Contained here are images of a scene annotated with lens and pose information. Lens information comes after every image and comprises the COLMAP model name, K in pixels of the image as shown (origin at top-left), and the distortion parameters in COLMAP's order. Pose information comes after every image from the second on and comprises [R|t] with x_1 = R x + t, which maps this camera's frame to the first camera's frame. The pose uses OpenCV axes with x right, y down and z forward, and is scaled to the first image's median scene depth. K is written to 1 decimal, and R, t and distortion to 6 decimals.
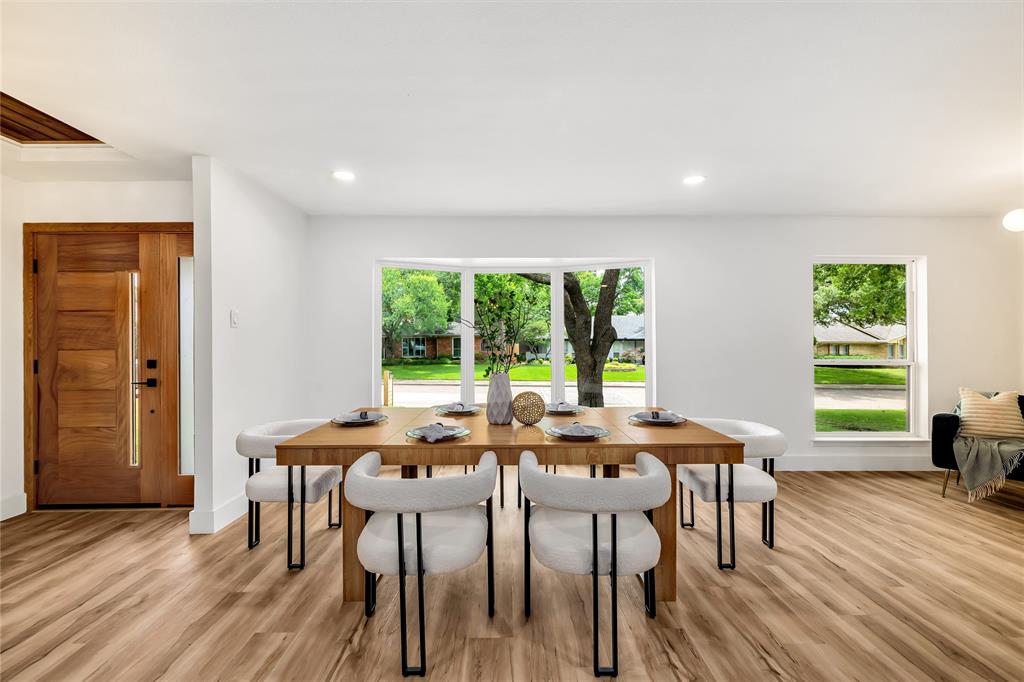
lens RADIAL K [[455.8, 0, 512.0], [0, 455.8, 341.0], [0, 0, 1]] dist [0.002067, 0.000301]
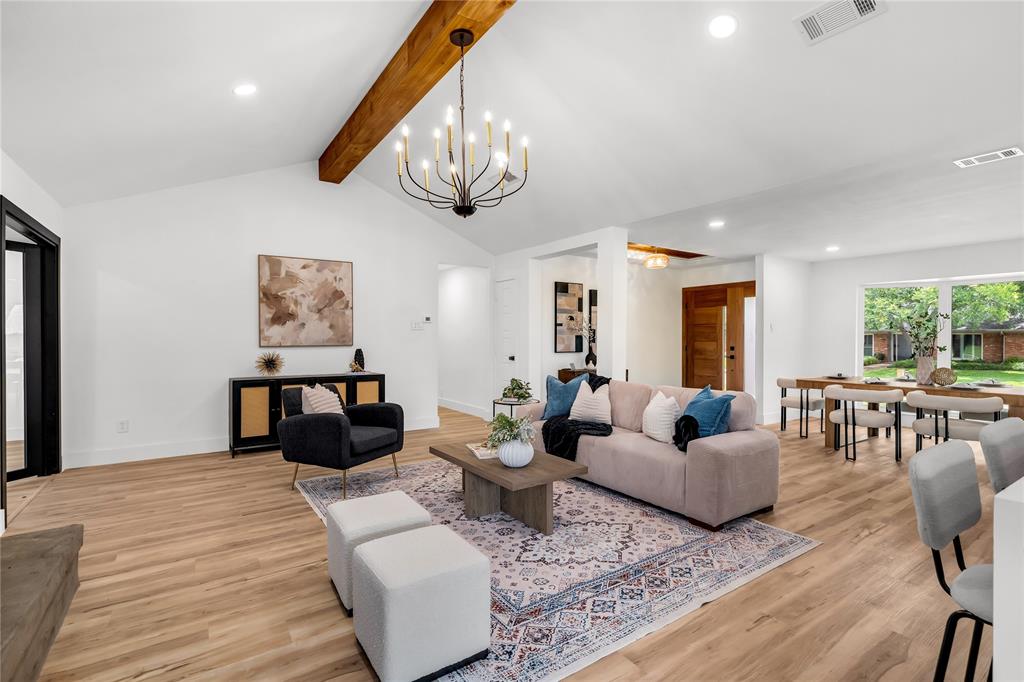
lens RADIAL K [[483.8, 0, 503.8], [0, 483.8, 337.2], [0, 0, 1]] dist [0.003145, 0.000094]
pose [[0.548538, 0.005500, -0.836108, 0.535286], [-0.005245, 0.999981, 0.003137, -0.004237], [0.836109, 0.002664, 0.548556, -1.167865]]
